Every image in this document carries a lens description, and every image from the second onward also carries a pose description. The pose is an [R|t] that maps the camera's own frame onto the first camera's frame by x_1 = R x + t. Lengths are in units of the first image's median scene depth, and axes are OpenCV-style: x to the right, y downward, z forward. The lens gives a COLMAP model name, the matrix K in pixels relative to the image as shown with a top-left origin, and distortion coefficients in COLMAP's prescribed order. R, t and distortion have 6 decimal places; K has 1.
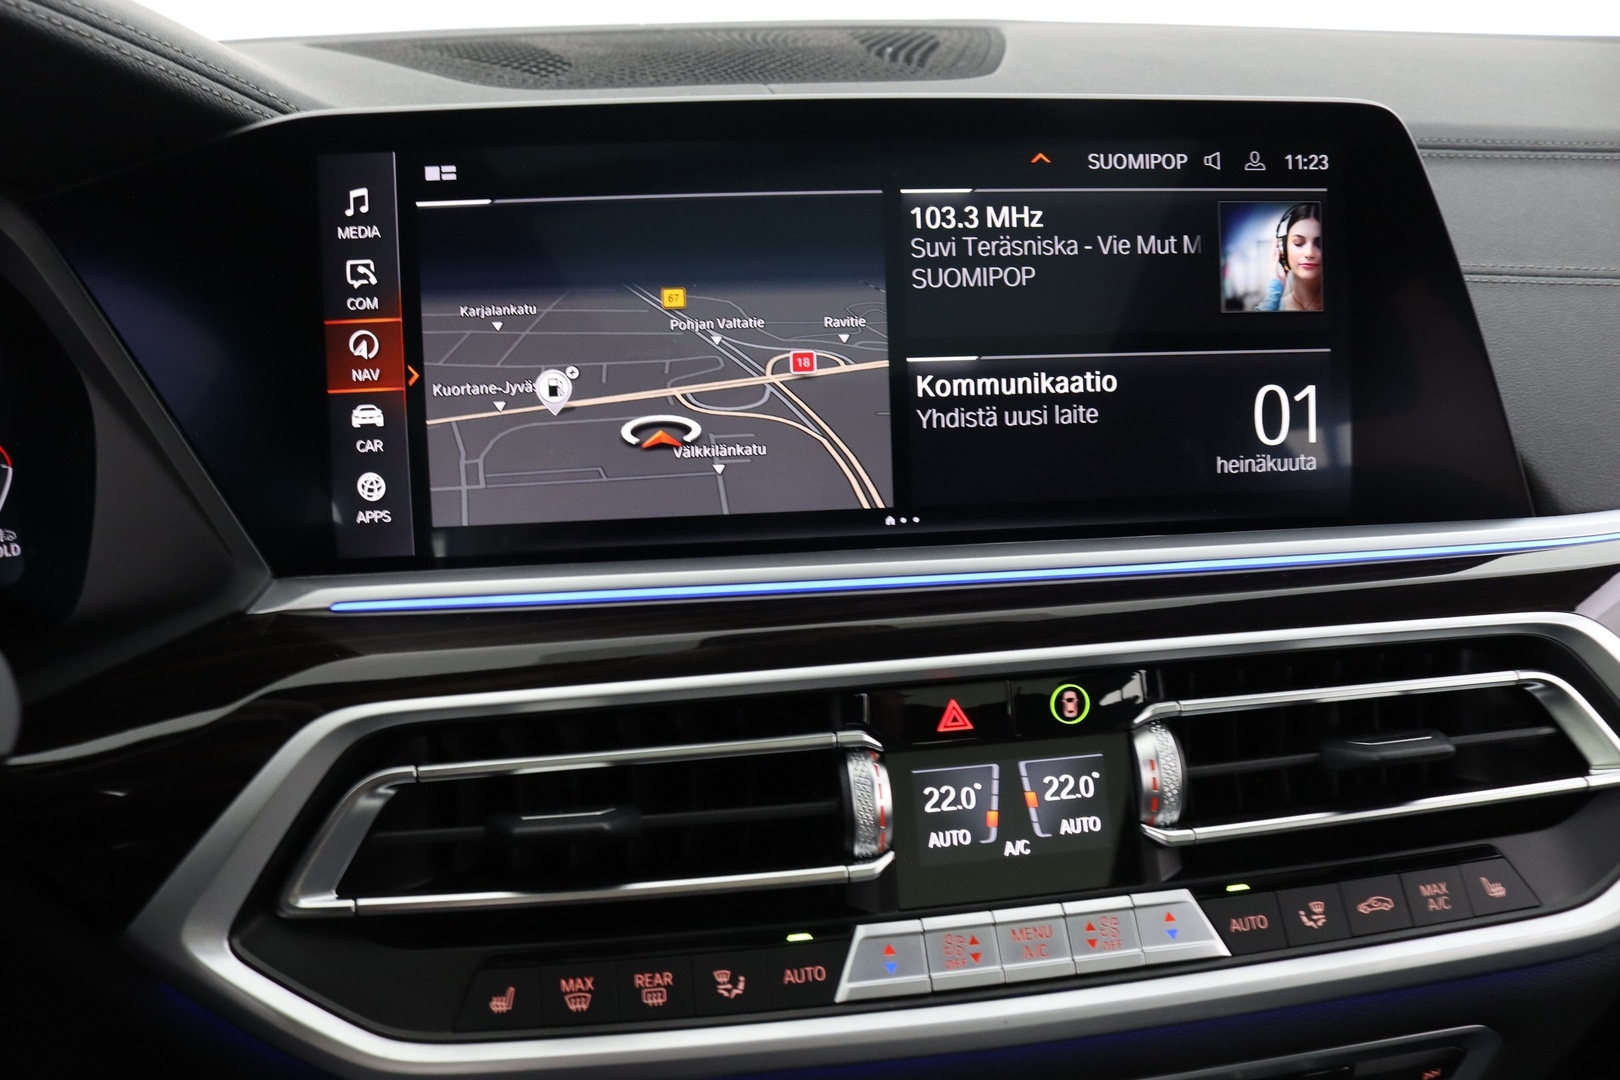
lens RADIAL K [[1326.6, 0, 789.9], [0, 1326.6, 552.0], [0, 0, 1]] dist [-0.161861, 0.114155]
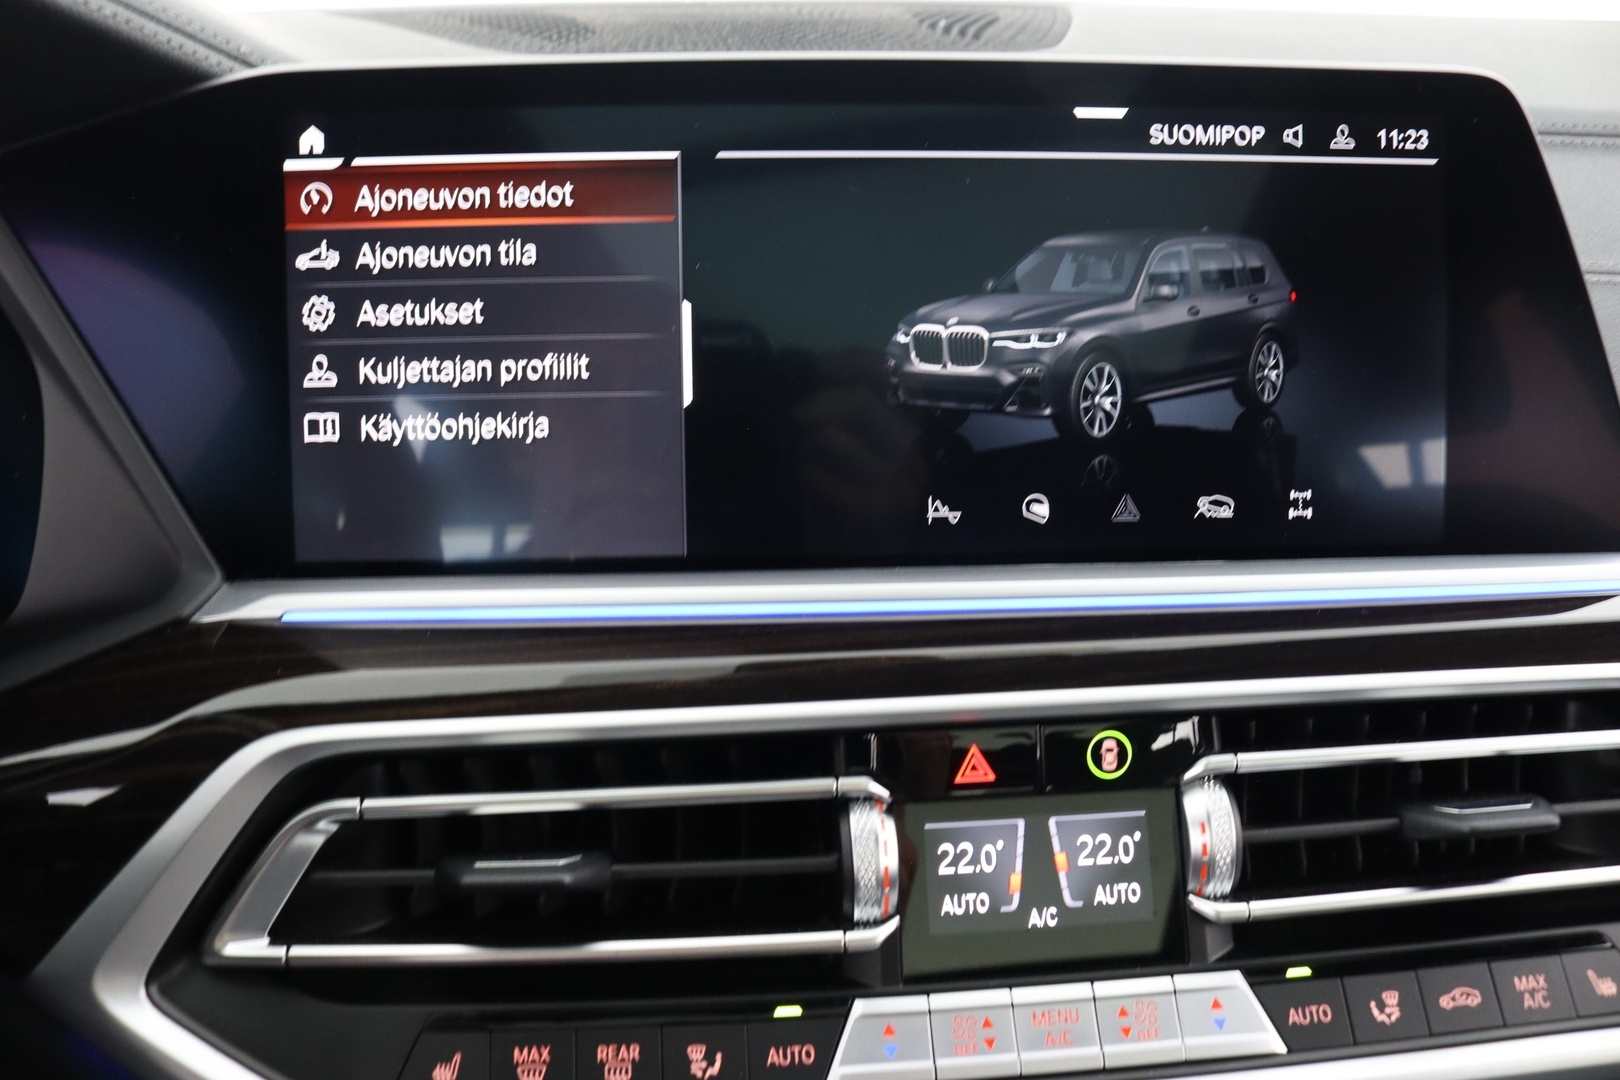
lens RADIAL K [[1326.6, 0, 793.5], [0, 1326.6, 552.8], [0, 0, 1]] dist [-0.161861, 0.114155]
pose [[0.998288, 0.027987, -0.051351, 0.045222], [-0.028072, 0.999605, -0.000921, -0.010739], [0.051305, 0.002361, 0.998680, 0.124520]]
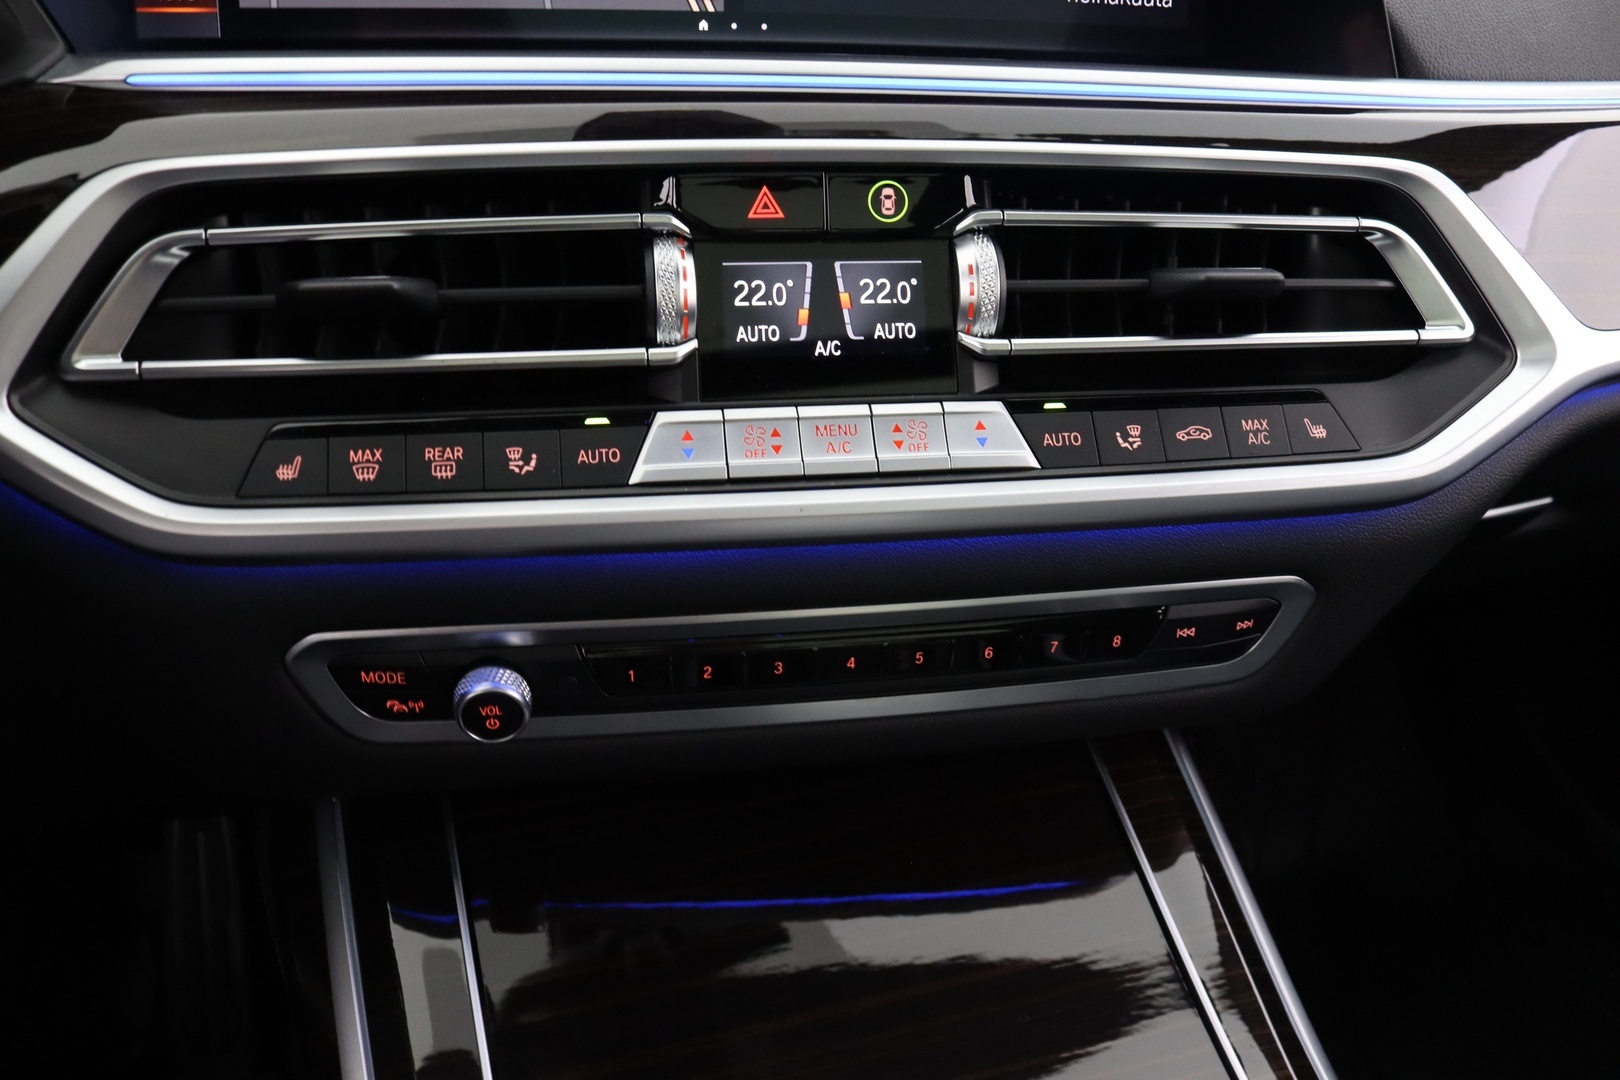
lens RADIAL K [[1326.6, 0, 799.0], [0, 1326.6, 546.6], [0, 0, 1]] dist [-0.161861, 0.114155]
pose [[0.998284, 0.034019, 0.047657, 0.109249], [-0.041567, 0.984979, 0.167594, 0.205536], [-0.041240, -0.169288, 0.984703, 0.006098]]
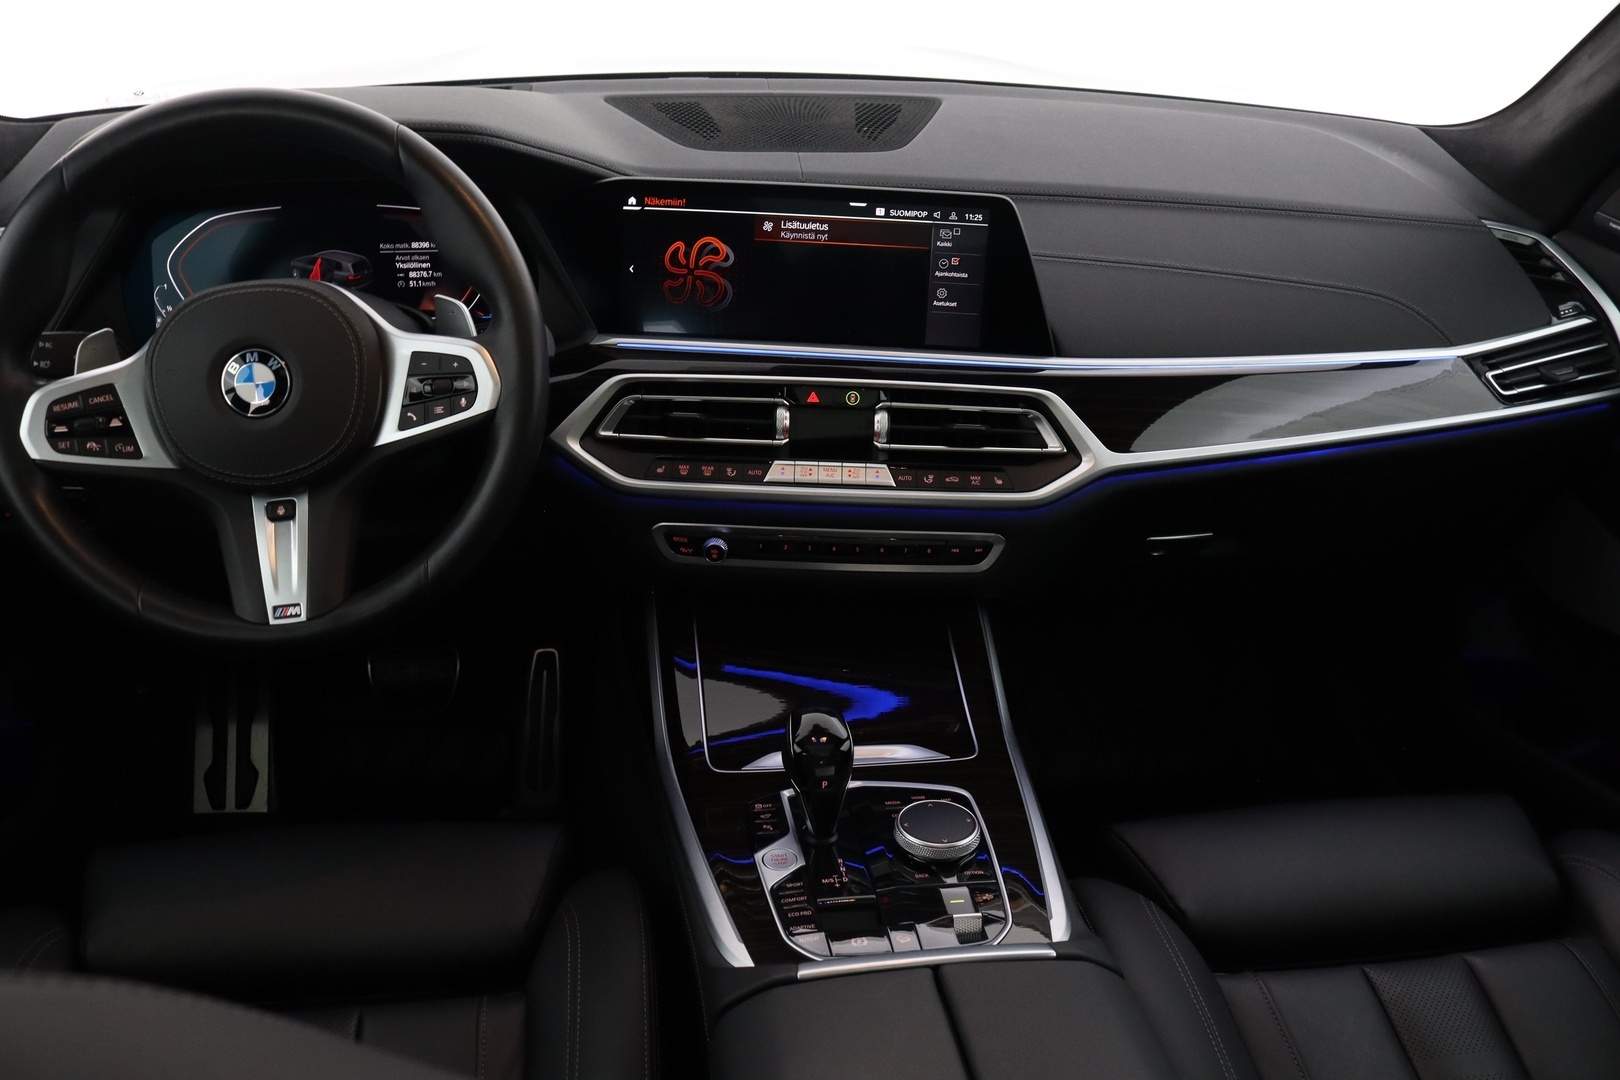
lens RADIAL K [[1326.6, 0, 816.6], [0, 1326.6, 542.9], [0, 0, 1]] dist [-0.161861, 0.114155]
pose [[0.989442, 0.110204, -0.094121, 0.451601], [-0.099106, 0.988363, 0.115399, 0.100474], [0.105743, -0.104853, 0.988850, -2.048982]]
